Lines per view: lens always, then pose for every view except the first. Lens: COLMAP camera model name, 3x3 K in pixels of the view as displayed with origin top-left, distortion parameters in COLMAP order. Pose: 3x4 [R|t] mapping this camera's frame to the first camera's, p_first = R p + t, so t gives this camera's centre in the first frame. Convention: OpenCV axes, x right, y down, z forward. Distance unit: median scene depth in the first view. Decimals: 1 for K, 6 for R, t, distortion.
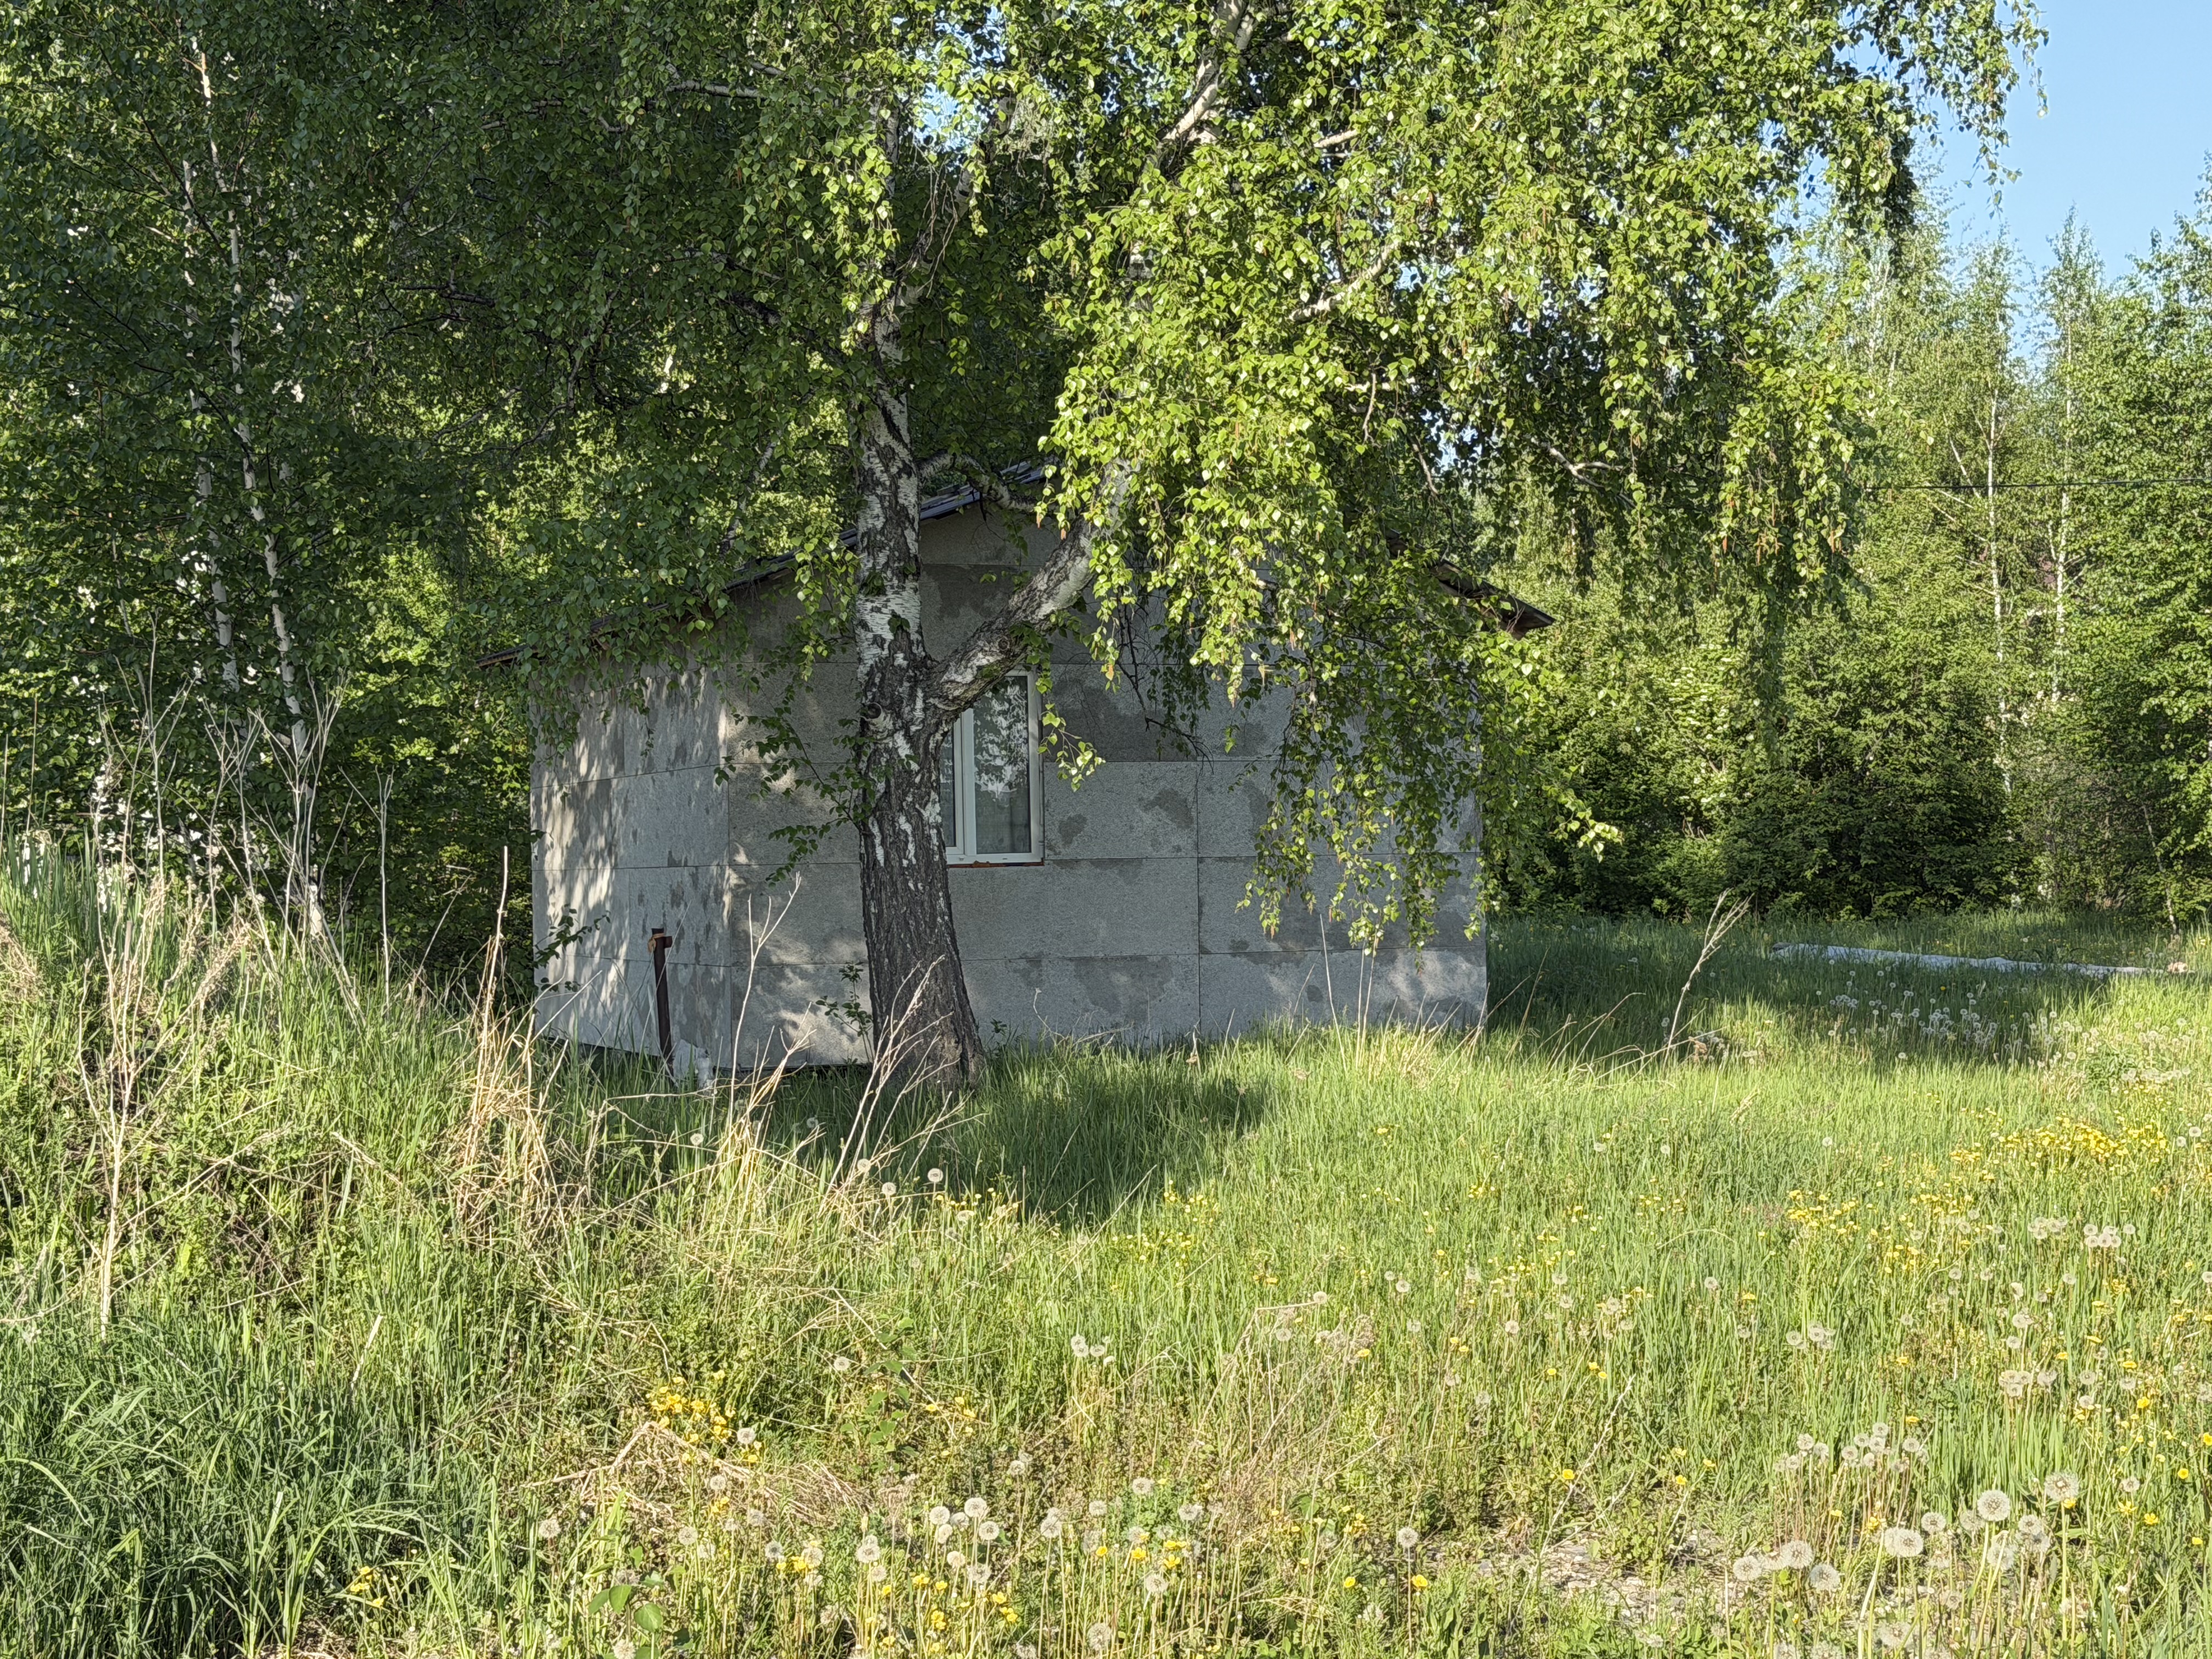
lens RADIAL K [[3511.9, 0, 1125.5], [0, 3511.9, 831.2], [0, 0, 1]] dist [0.171529, 0.000000]
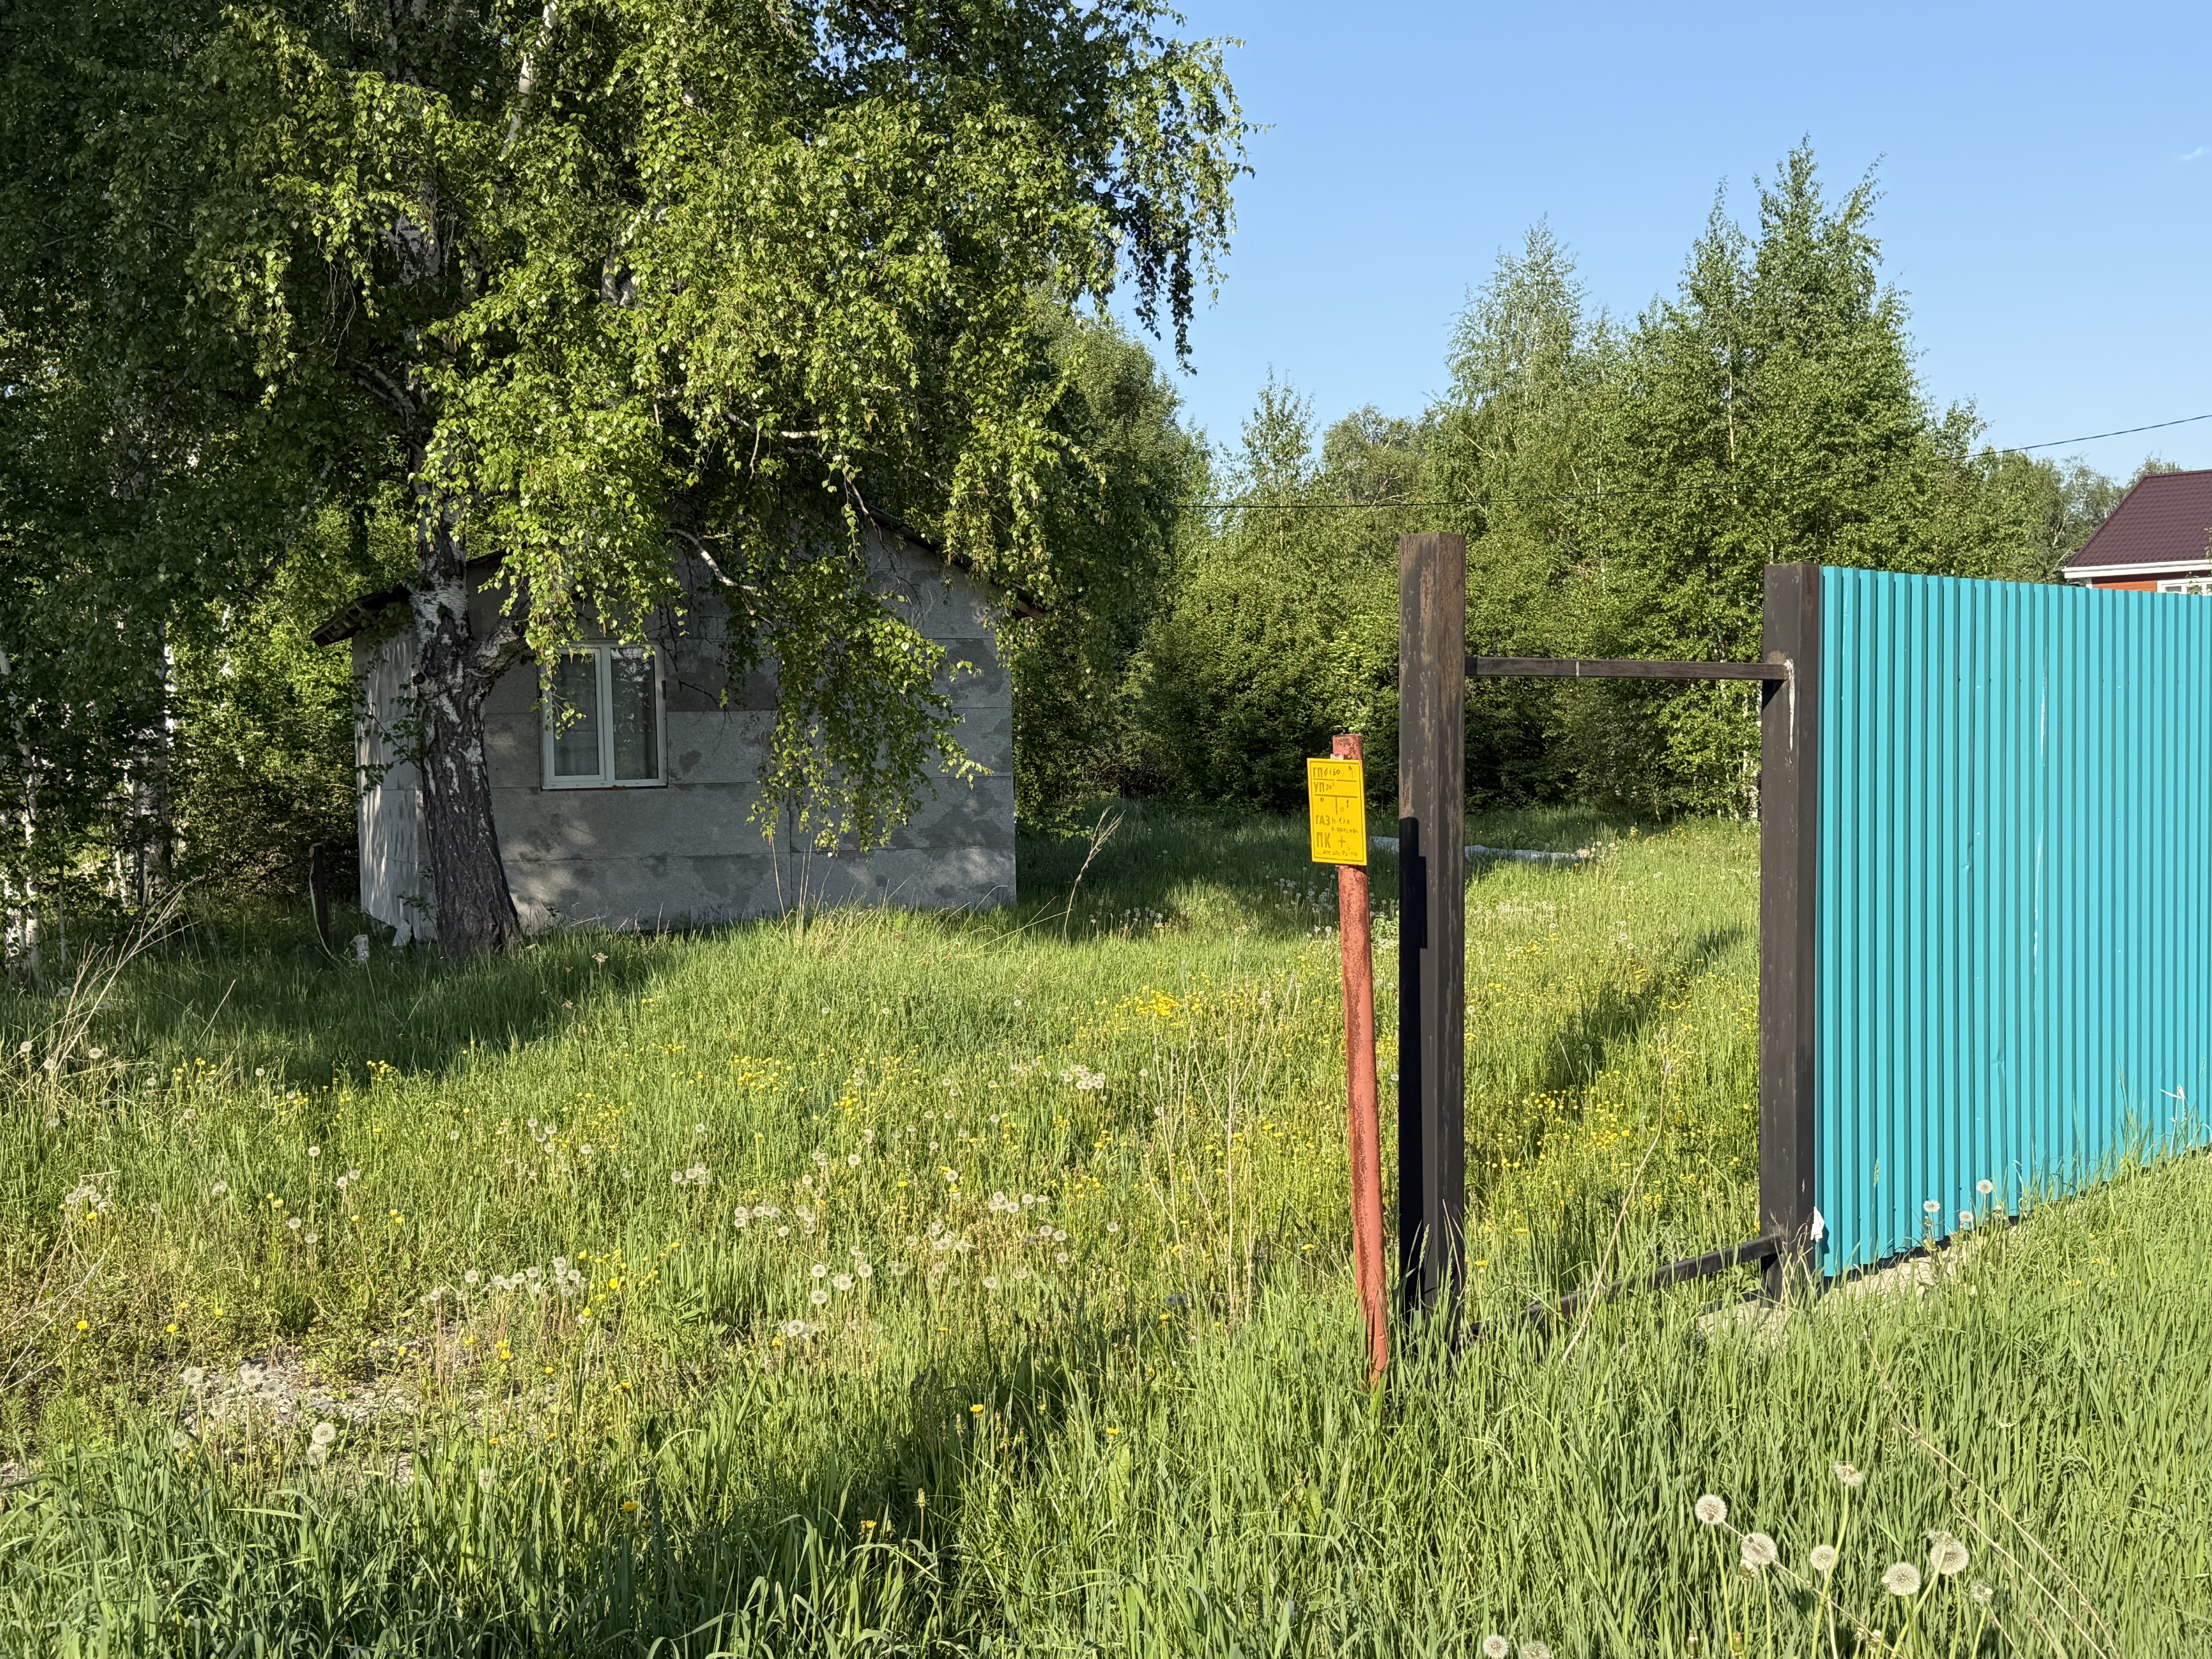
lens RADIAL K [[2507.9, 0, 1120.8], [0, 2507.9, 827.3], [0, 0, 1]] dist [0.109528, 0.000000]
pose [[0.999987, -0.005171, 0.000126, 0.194258], [0.005164, 0.999428, 0.033433, -0.008618], [-0.000299, -0.033432, 0.999441, 0.042888]]
